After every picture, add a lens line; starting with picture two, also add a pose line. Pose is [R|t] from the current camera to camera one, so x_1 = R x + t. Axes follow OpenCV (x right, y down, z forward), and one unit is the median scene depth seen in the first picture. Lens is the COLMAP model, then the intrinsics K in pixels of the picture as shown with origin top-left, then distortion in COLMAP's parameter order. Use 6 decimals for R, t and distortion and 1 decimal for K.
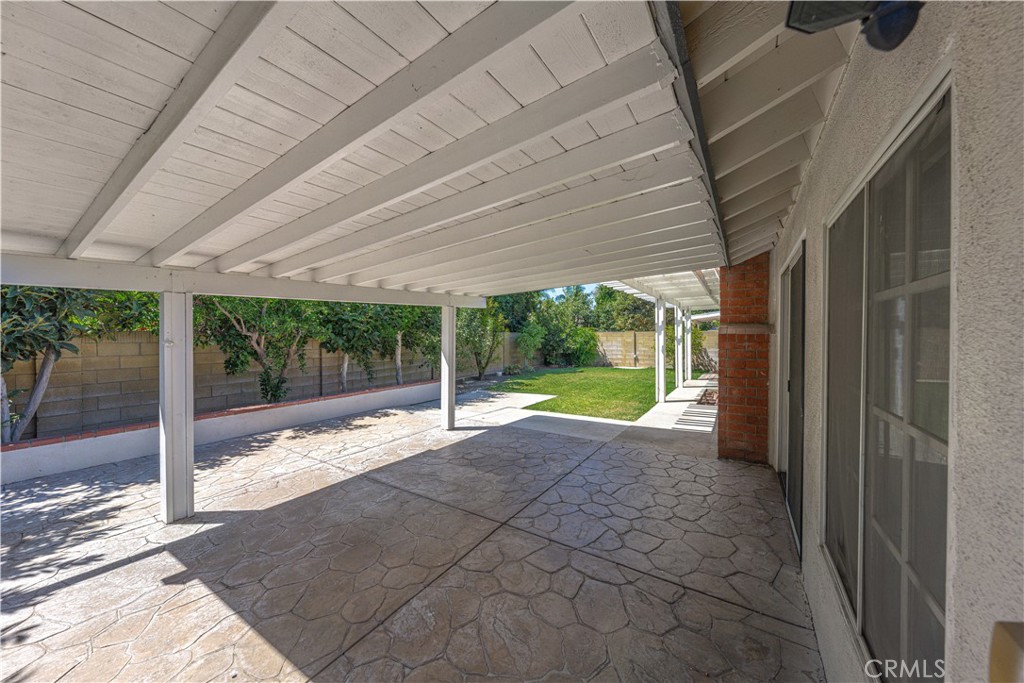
lens RADIAL K [[370.1, 0, 512.0], [0, 370.1, 341.5], [0, 0, 1]] dist [0.000023, -0.000001]
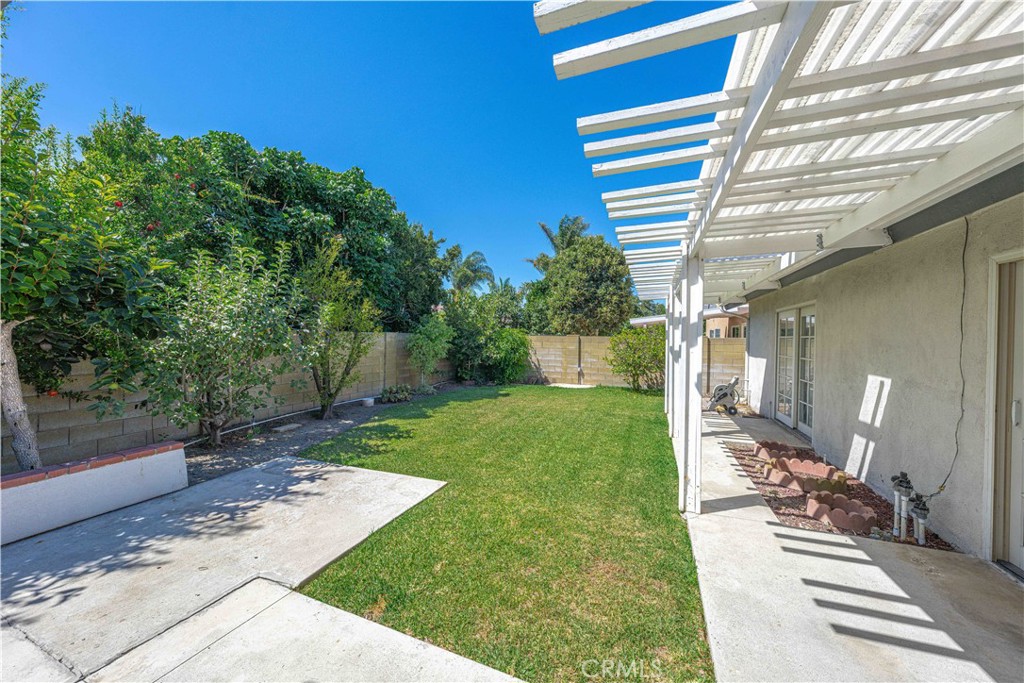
lens RADIAL K [[370.1, 0, 512.0], [0, 370.1, 341.5], [0, 0, 1]] dist [0.000023, -0.000001]
pose [[0.981465, 0.022197, 0.190349, 0.061788], [-0.021477, 0.999752, -0.005846, -0.008955], [-0.190432, 0.001650, 0.981699, 0.307948]]
